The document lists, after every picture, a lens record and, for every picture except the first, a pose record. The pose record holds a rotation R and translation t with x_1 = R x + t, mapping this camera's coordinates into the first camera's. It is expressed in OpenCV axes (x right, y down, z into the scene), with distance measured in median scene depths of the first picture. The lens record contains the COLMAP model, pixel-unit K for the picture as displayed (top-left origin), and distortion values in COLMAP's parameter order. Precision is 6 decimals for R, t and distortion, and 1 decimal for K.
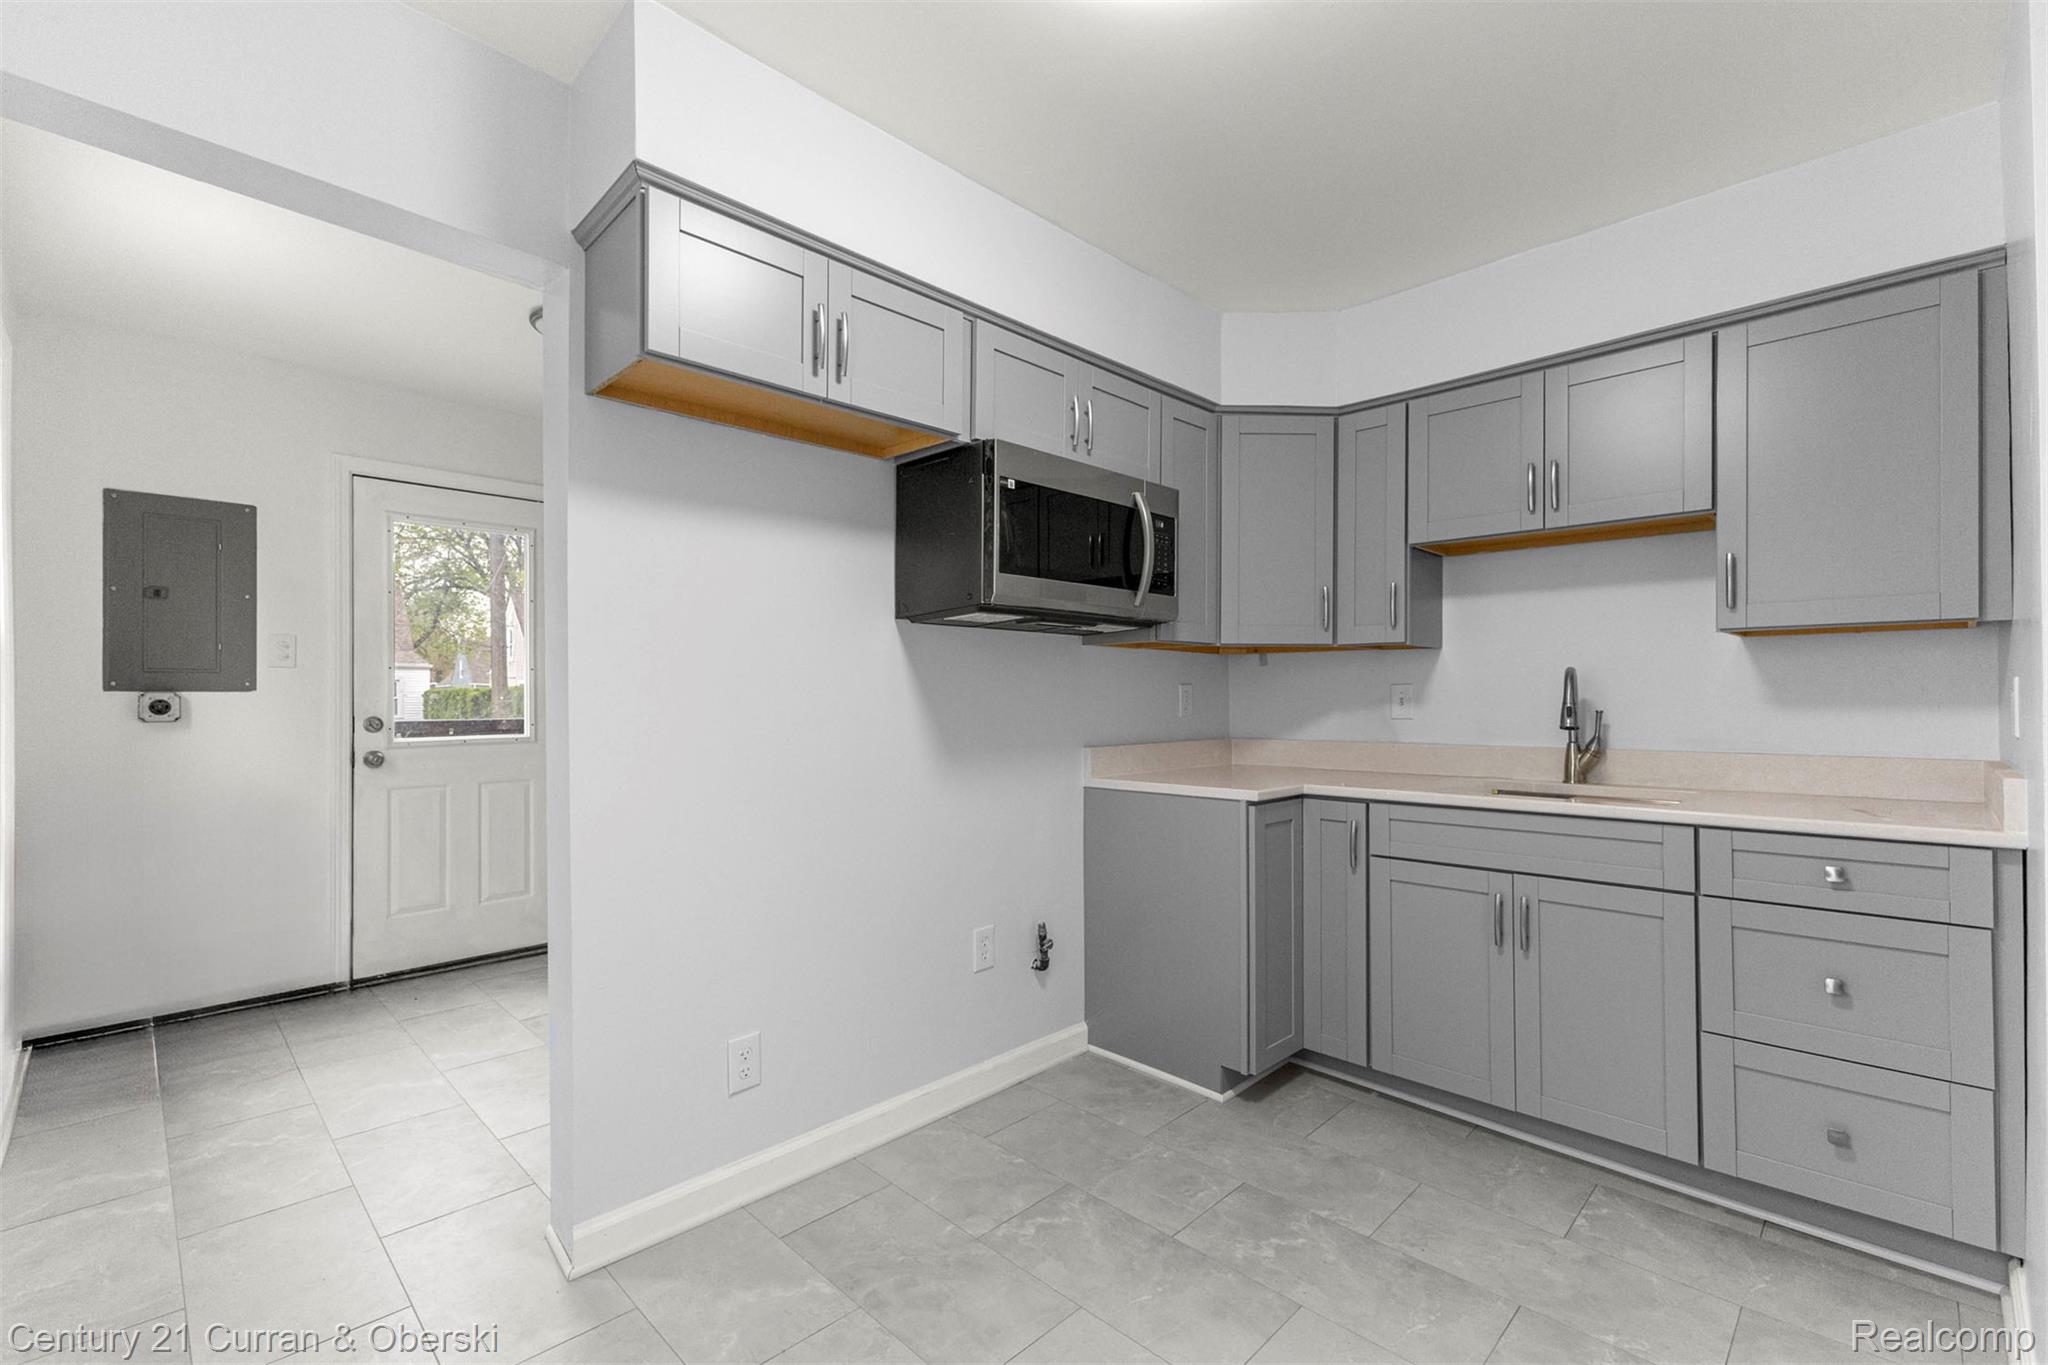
lens RADIAL K [[886.8, 0, 1031.9], [0, 886.8, 695.7], [0, 0, 1]] dist [0.012534, -0.003568]
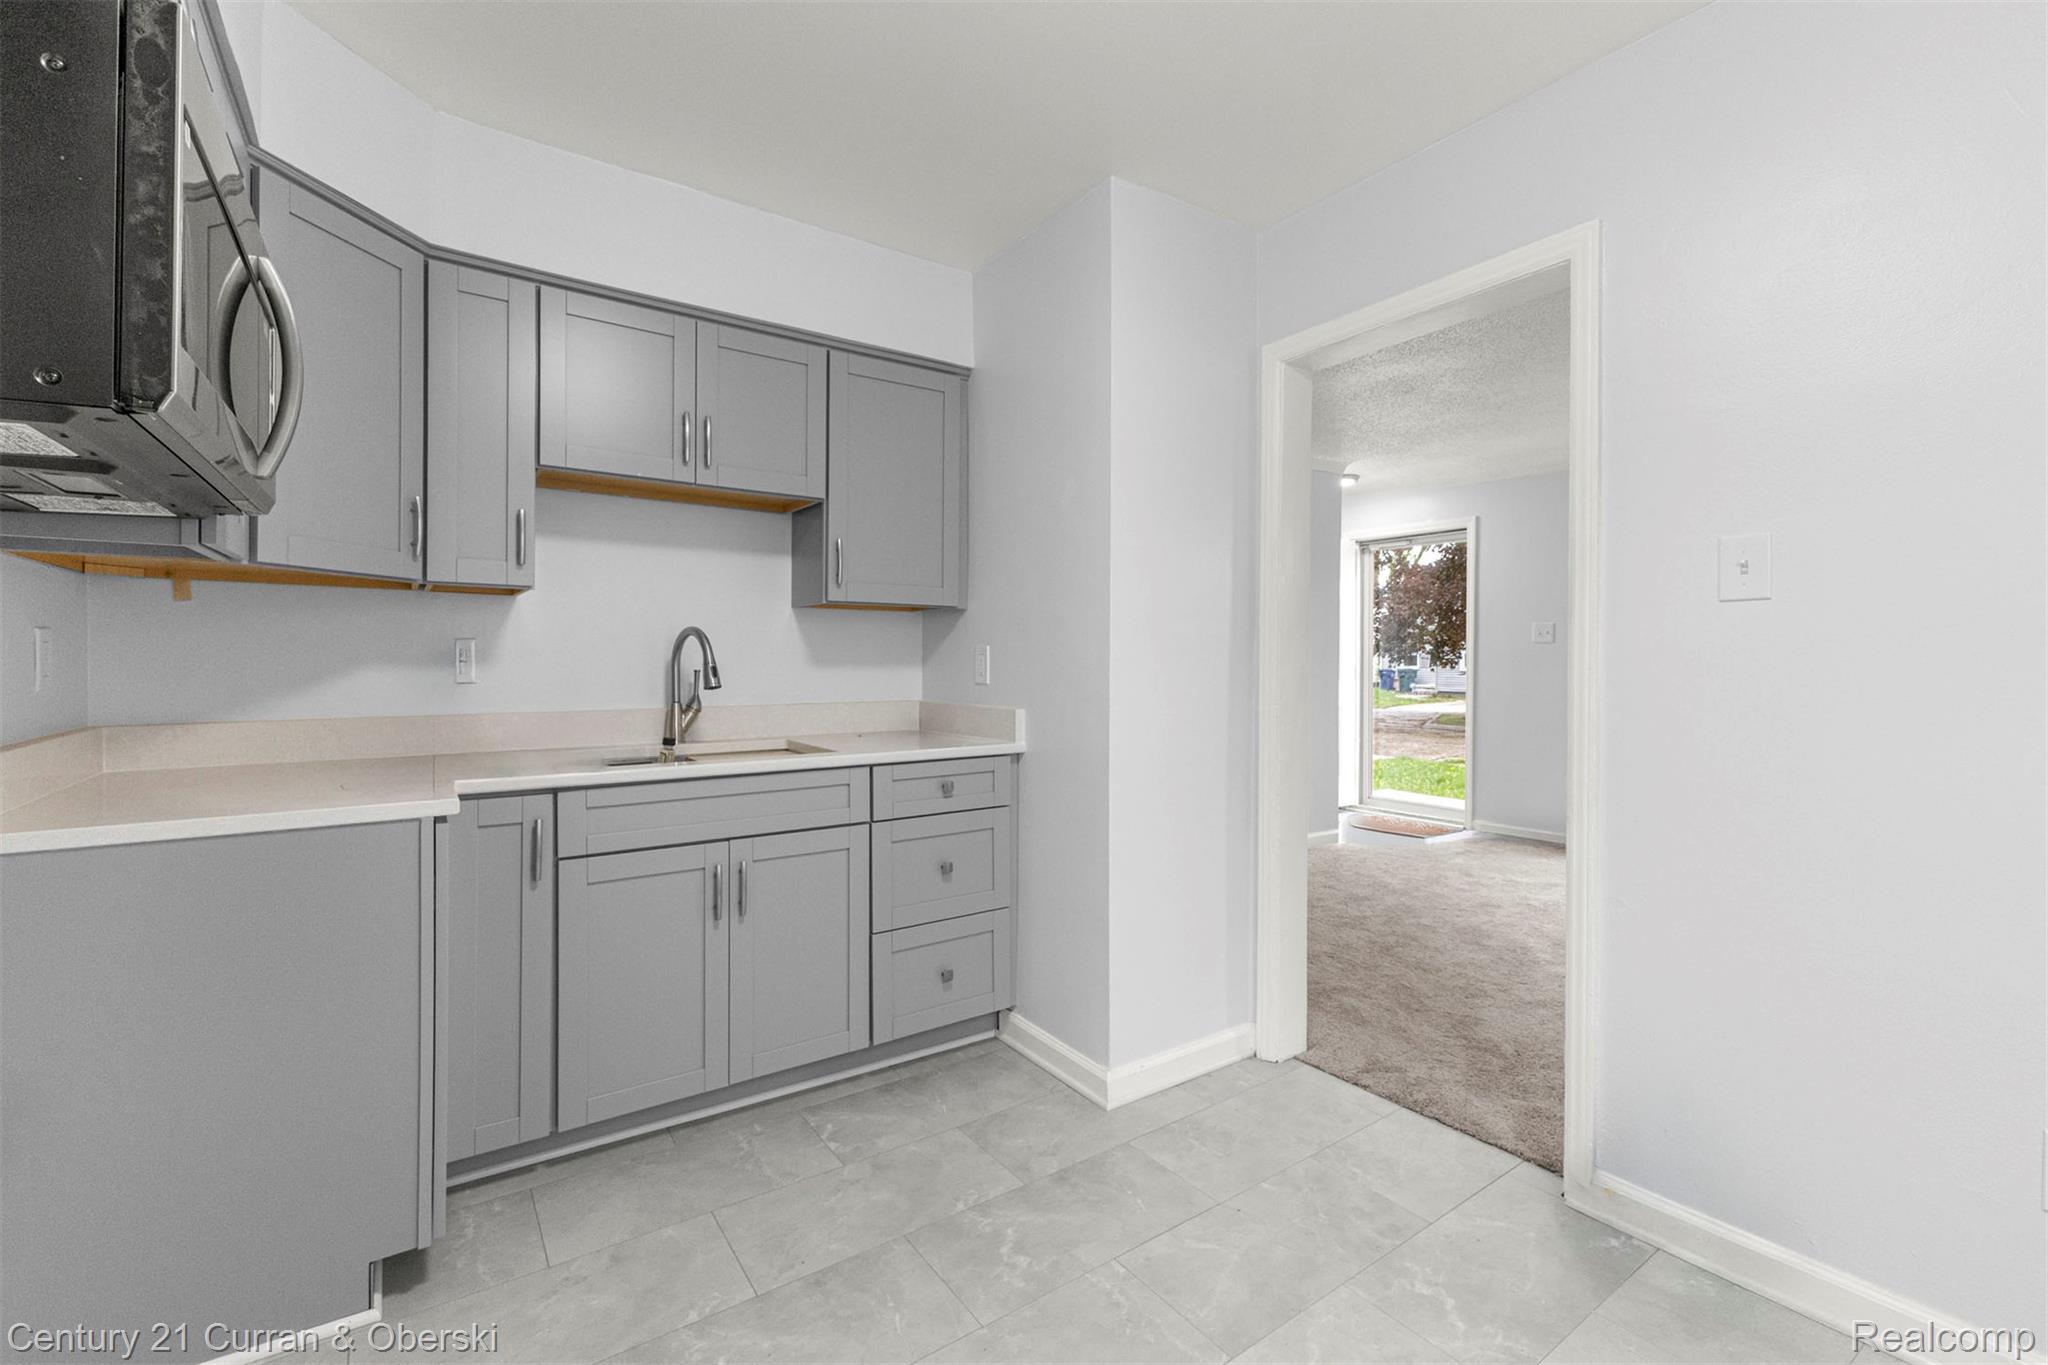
lens RADIAL K [[886.8, 0, 1027.1], [0, 886.8, 665.9], [0, 0, 1]] dist [0.012534, -0.003568]
pose [[0.180658, -0.006239, 0.983526, -0.343366], [-0.007982, 0.999938, 0.007809, 0.001413], [-0.983514, -0.009261, 0.180597, 0.510185]]
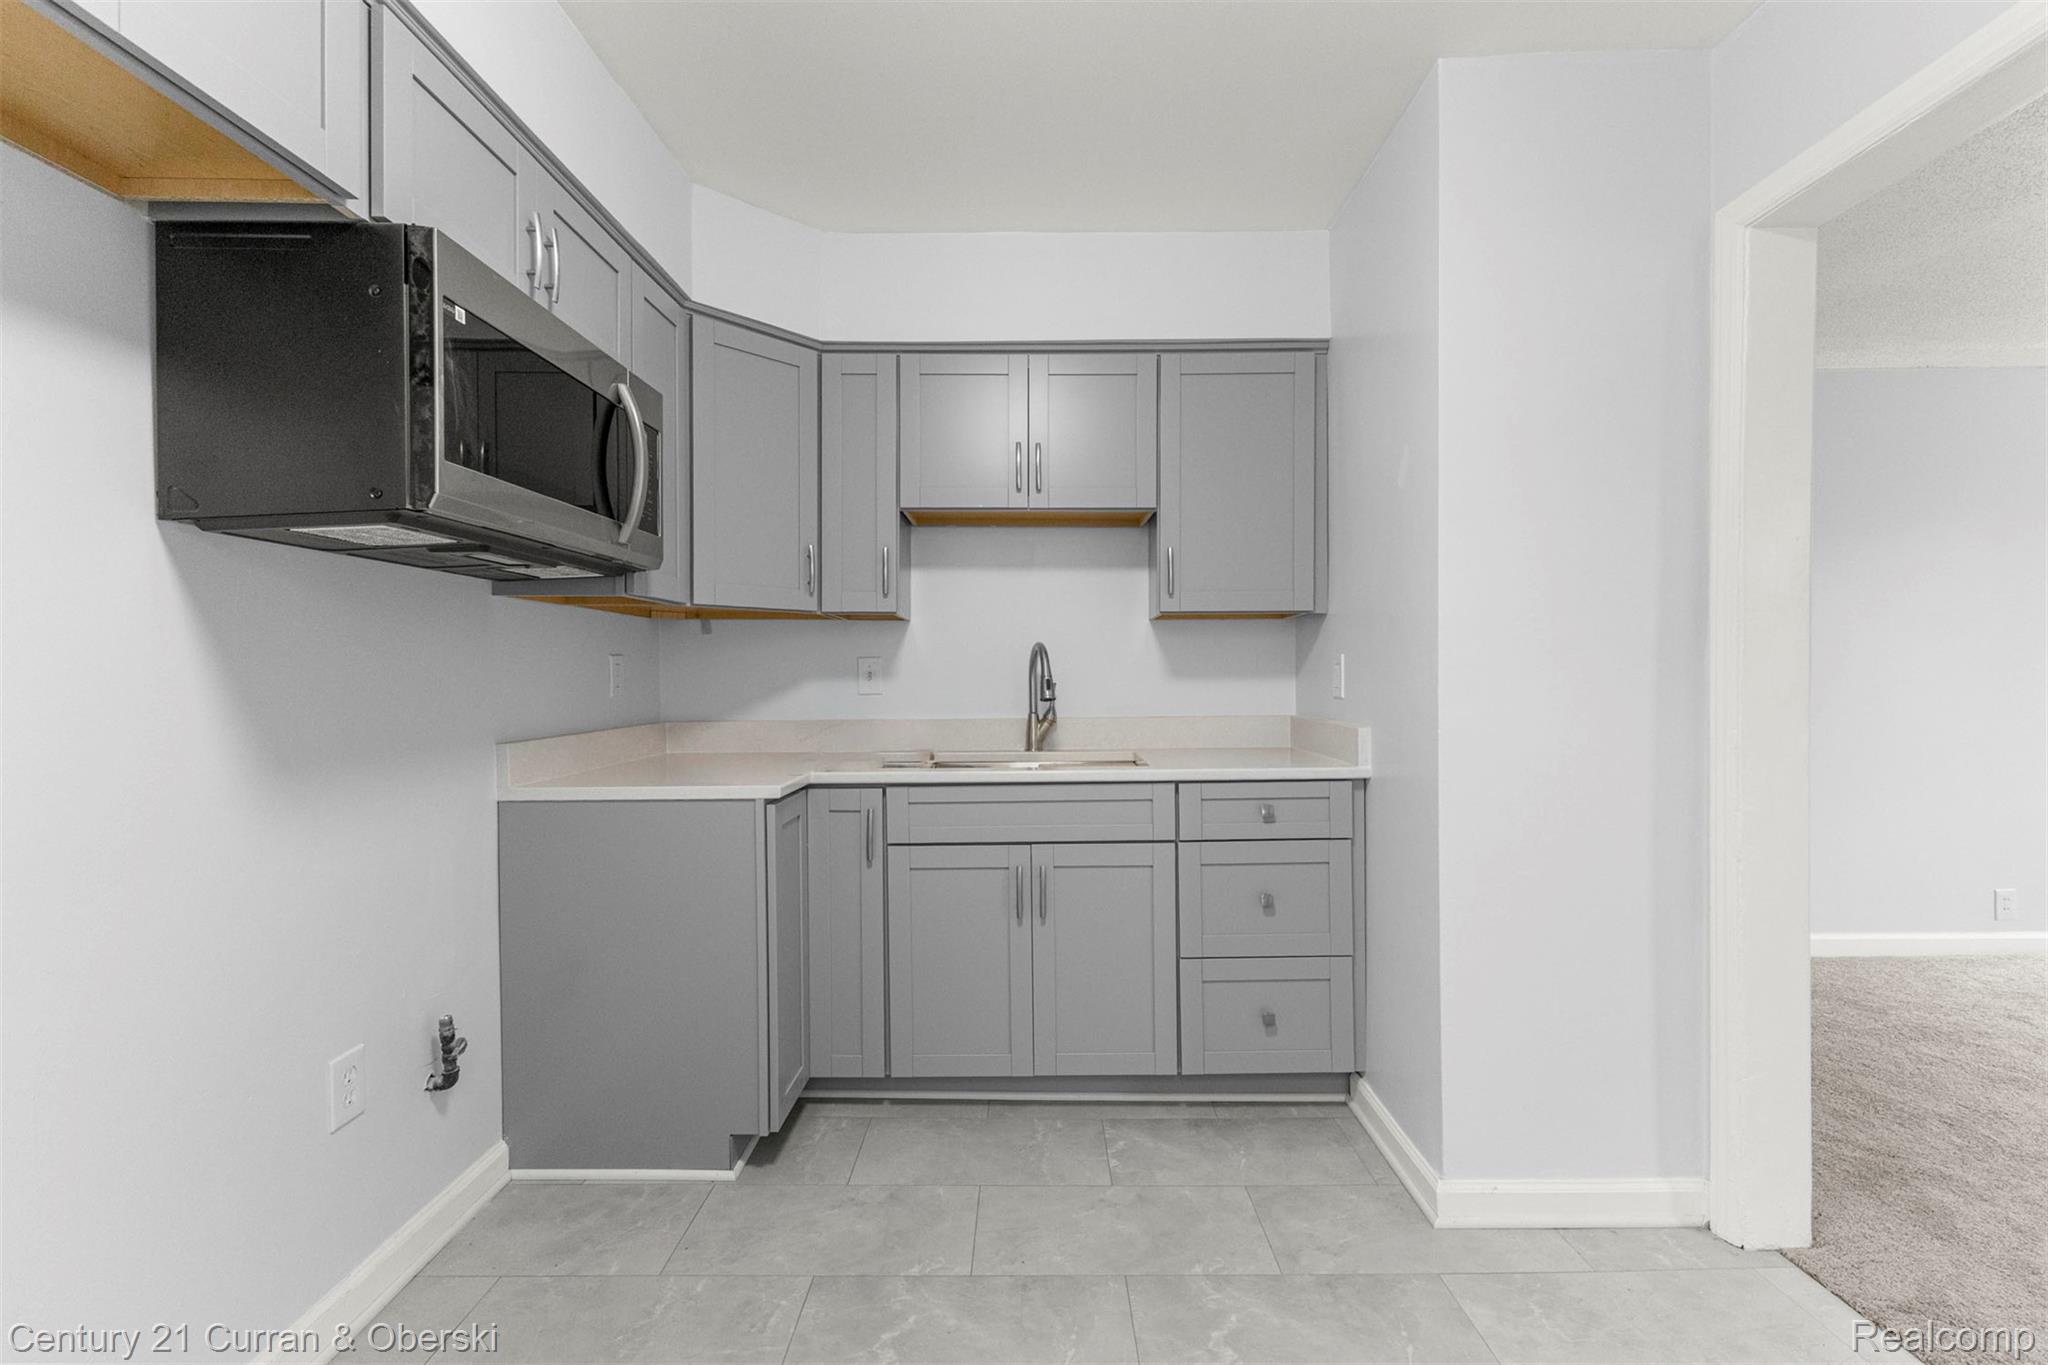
lens RADIAL K [[886.8, 0, 1033.5], [0, 886.8, 689.5], [0, 0, 1]] dist [0.012534, -0.003568]
pose [[0.713562, -0.016188, 0.700405, -0.163003], [0.002815, 0.999791, 0.020240, 0.003364], [-0.700587, -0.012471, 0.713458, 0.278233]]
